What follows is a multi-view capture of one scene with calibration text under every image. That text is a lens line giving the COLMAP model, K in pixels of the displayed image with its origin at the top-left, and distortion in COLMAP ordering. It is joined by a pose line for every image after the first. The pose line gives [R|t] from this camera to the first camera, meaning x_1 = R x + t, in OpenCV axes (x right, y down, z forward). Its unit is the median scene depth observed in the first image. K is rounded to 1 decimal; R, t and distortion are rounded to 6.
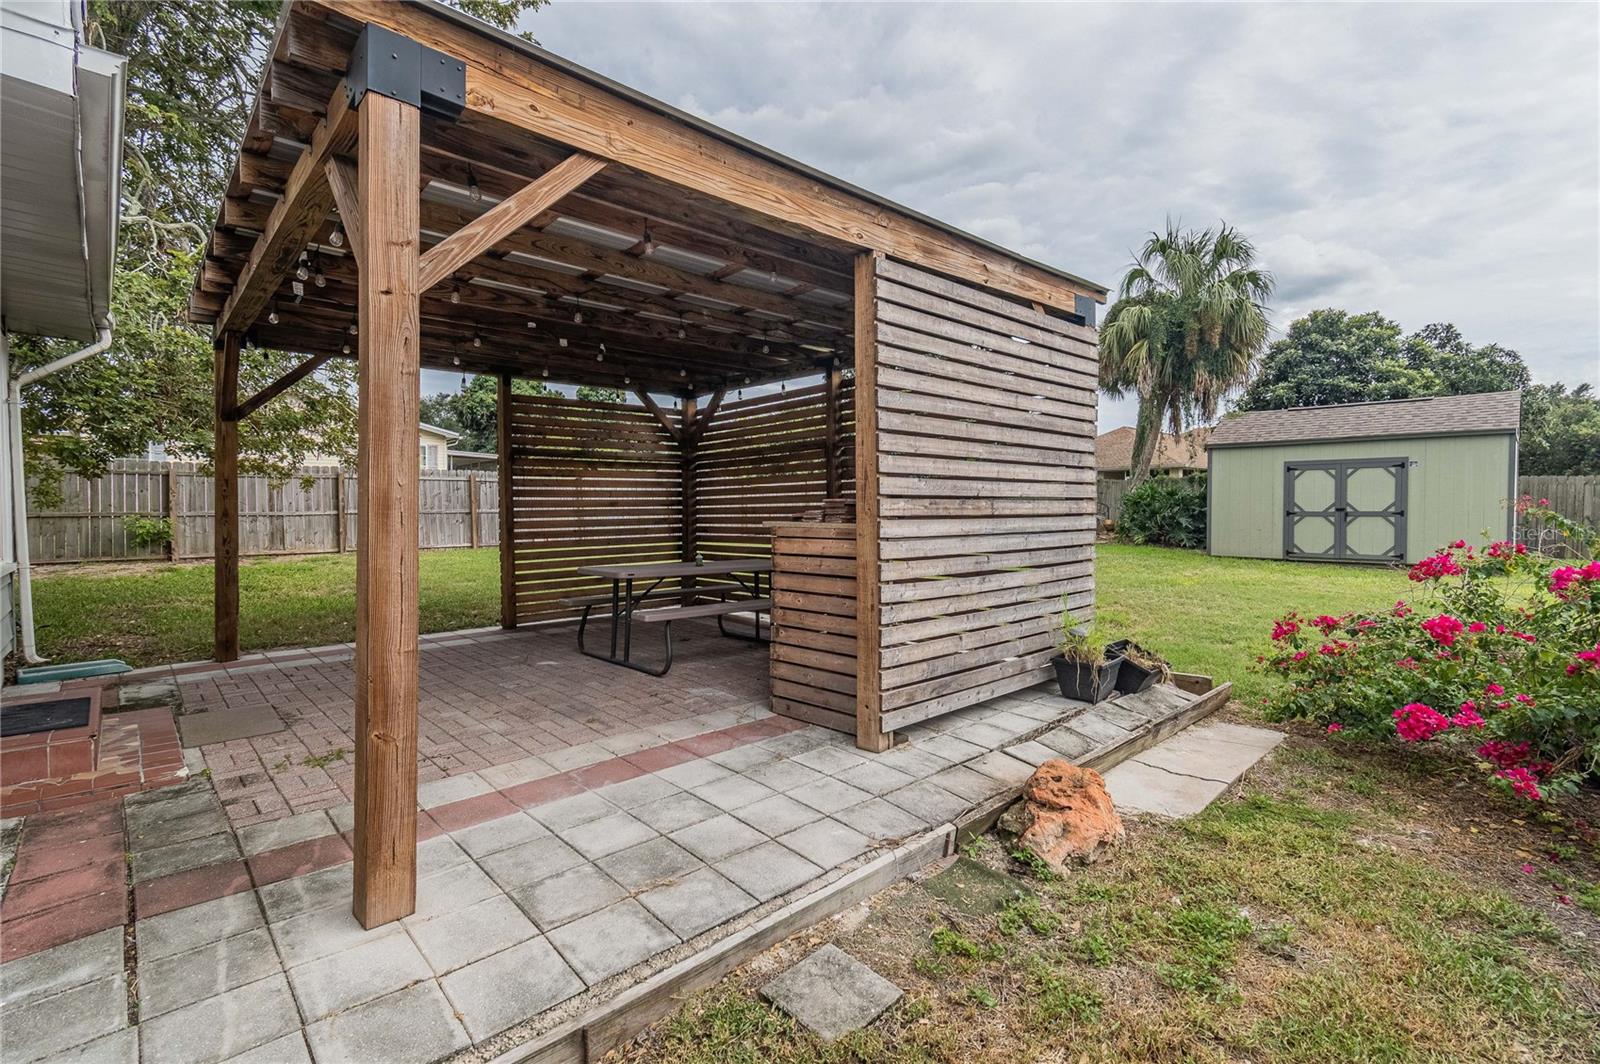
lens RADIAL K [[729.8, 0, 794.5], [0, 729.8, 524.8], [0, 0, 1]] dist [0.003365, -0.000553]
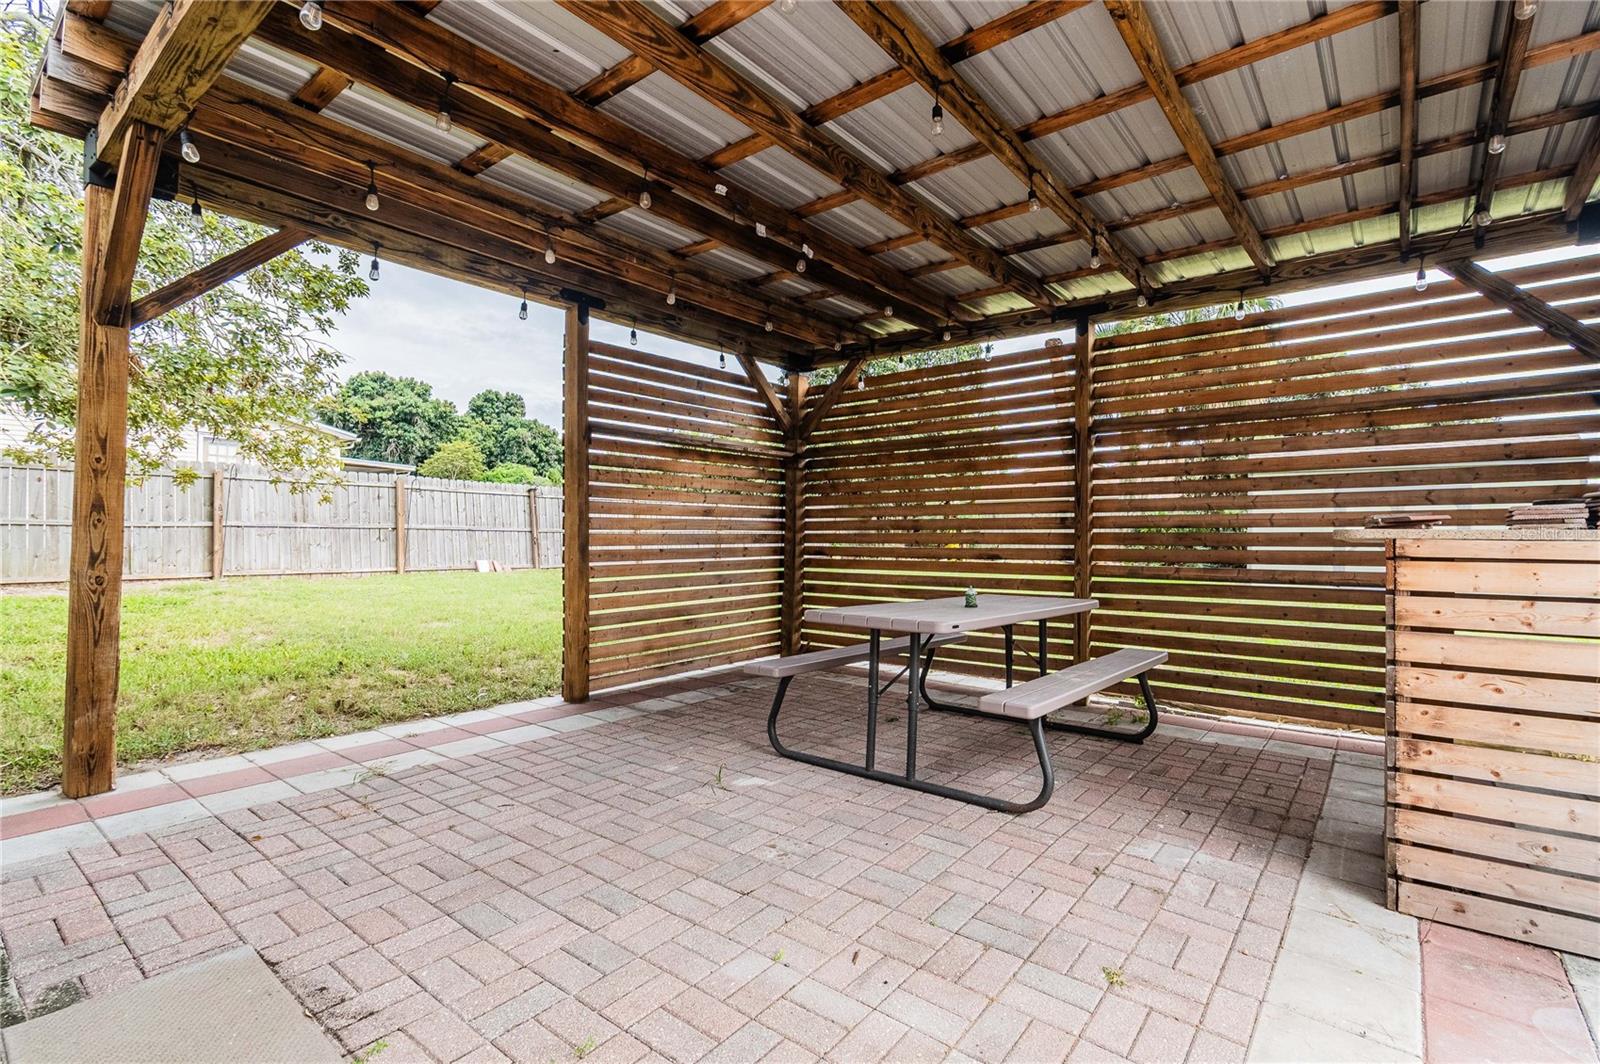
lens RADIAL K [[729.8, 0, 808.3], [0, 729.8, 532.8], [0, 0, 1]] dist [0.003365, -0.000553]
pose [[0.986324, 0.016093, 0.164031, -0.299421], [-0.011828, 0.999567, -0.026945, 0.009793], [-0.164394, 0.024637, 0.986087, 0.332469]]
